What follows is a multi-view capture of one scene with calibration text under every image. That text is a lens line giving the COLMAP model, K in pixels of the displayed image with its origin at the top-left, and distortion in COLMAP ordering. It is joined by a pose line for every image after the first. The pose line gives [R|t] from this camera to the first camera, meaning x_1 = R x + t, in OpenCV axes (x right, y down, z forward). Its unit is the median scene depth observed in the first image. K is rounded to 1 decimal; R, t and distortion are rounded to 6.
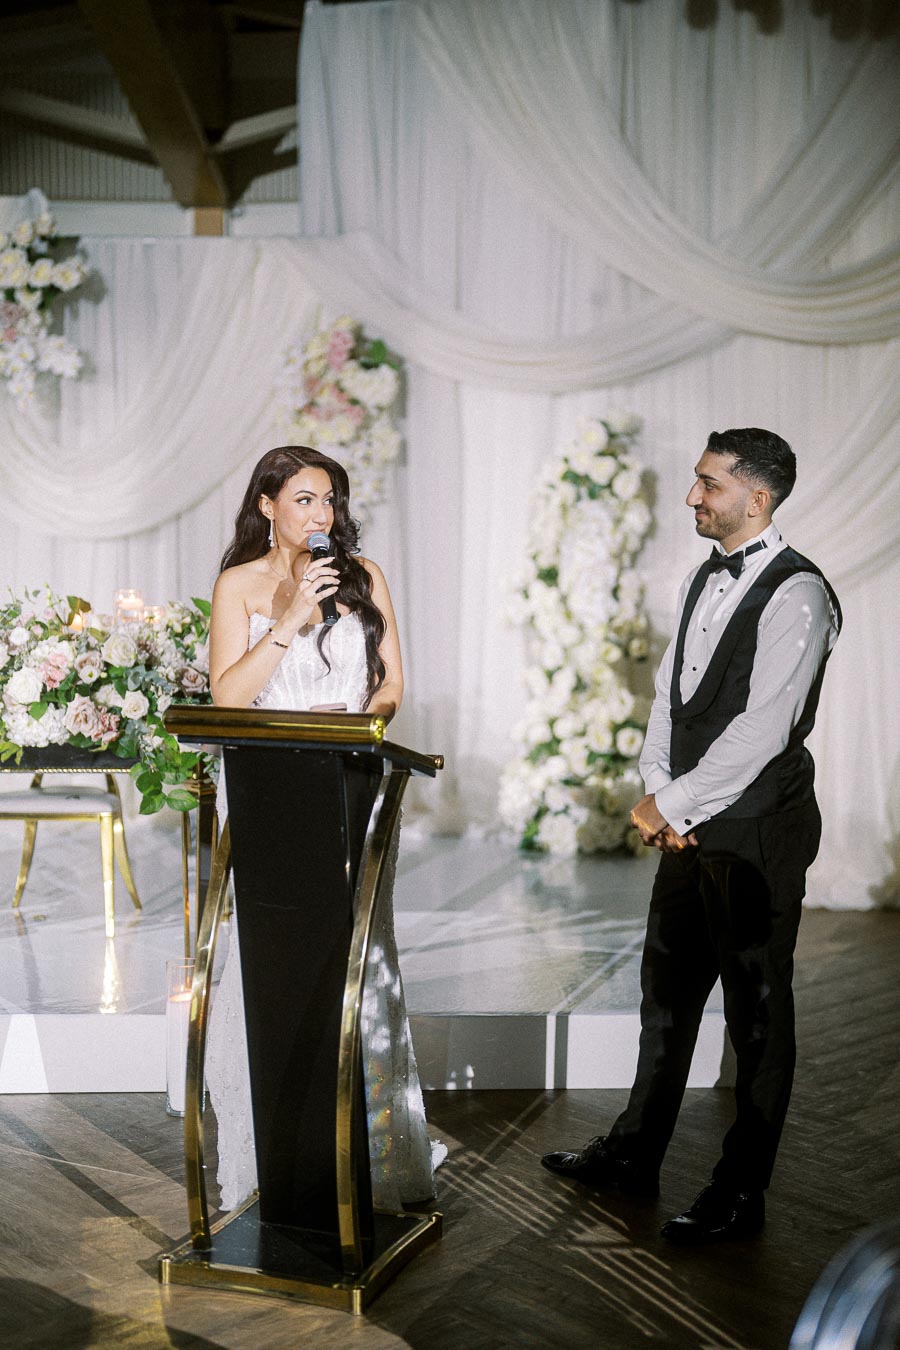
lens RADIAL K [[1905.5, 0, 426.4], [0, 1905.5, 674.7], [0, 0, 1]] dist [0.033679, 0.000000]
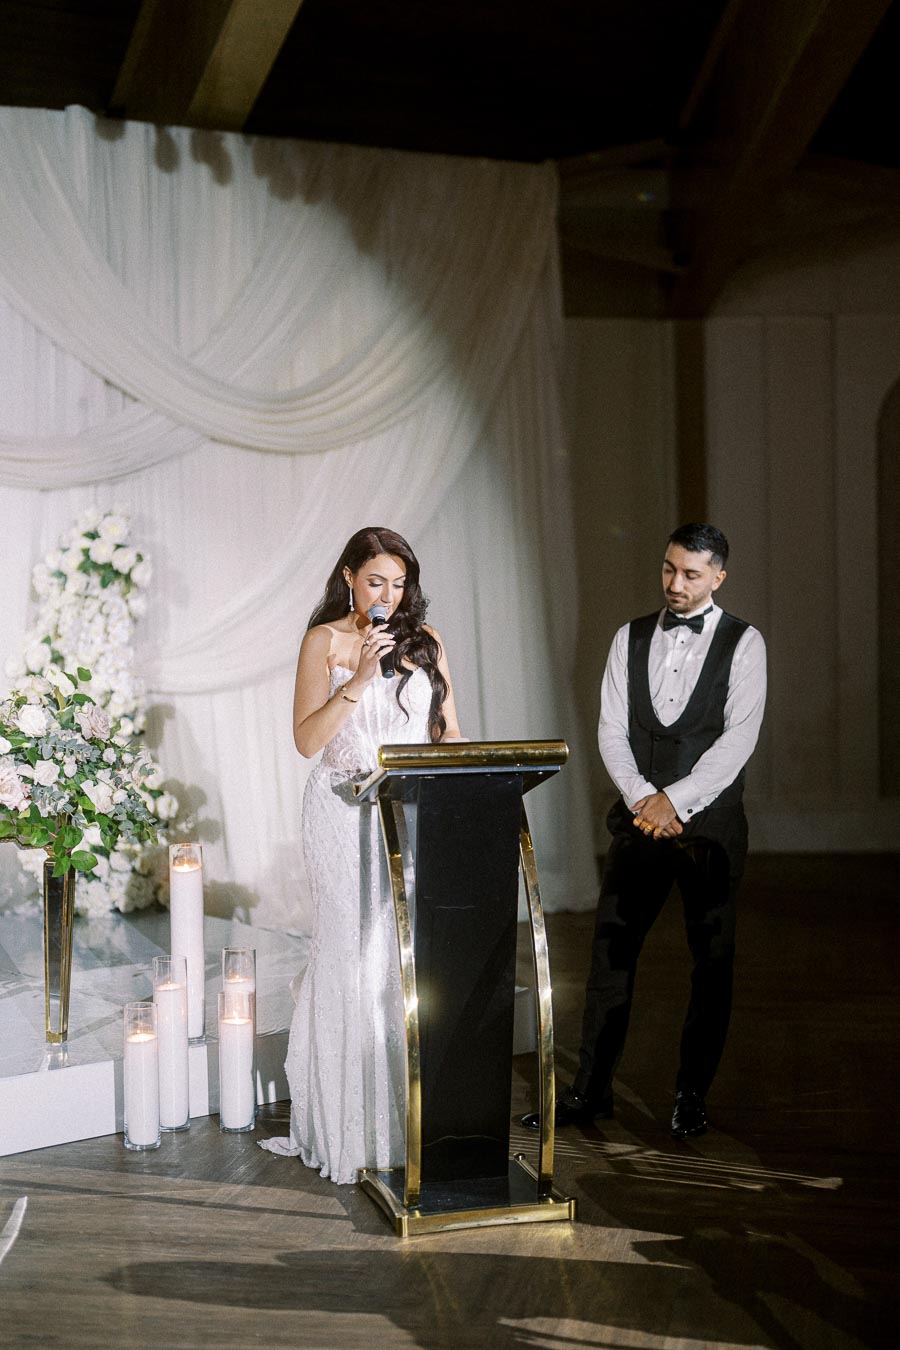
lens RADIAL K [[1905.5, 0, 447.0], [0, 1905.5, 679.4], [0, 0, 1]] dist [0.033679, 0.000000]
pose [[0.806495, -0.029504, 0.590505, -0.396276], [0.062358, 0.997428, -0.035331, 0.011106], [-0.587944, 0.065317, 0.806260, 0.013733]]
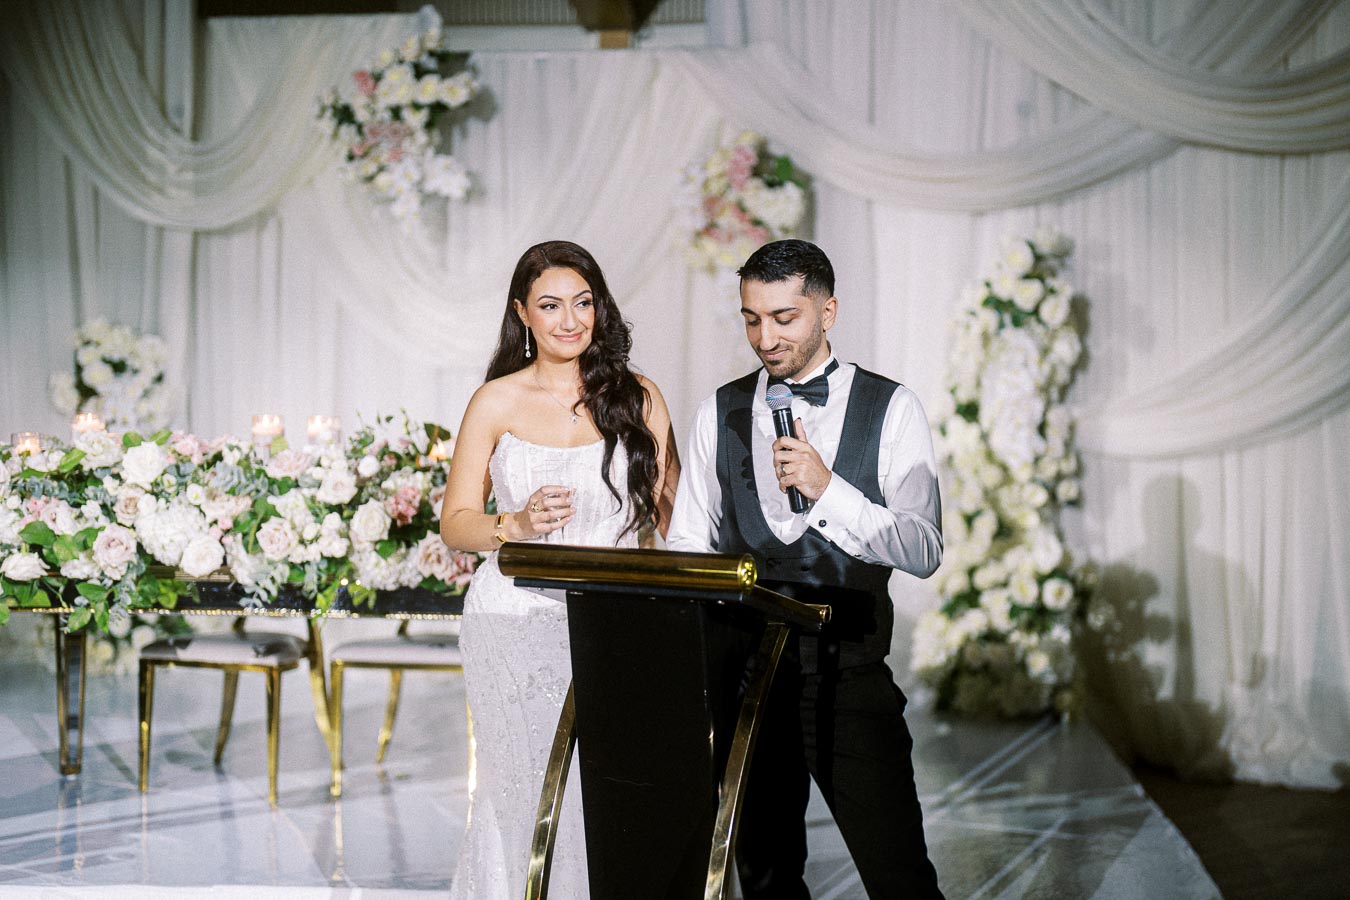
lens RADIAL K [[1905.5, 0, 663.0], [0, 1905.5, 457.7], [0, 0, 1]] dist [0.033679, 0.000000]
pose [[0.995083, 0.007394, -0.098767, 0.009286], [-0.010776, 0.999372, -0.033753, 0.003062], [0.098455, 0.034651, 0.994538, 0.078831]]
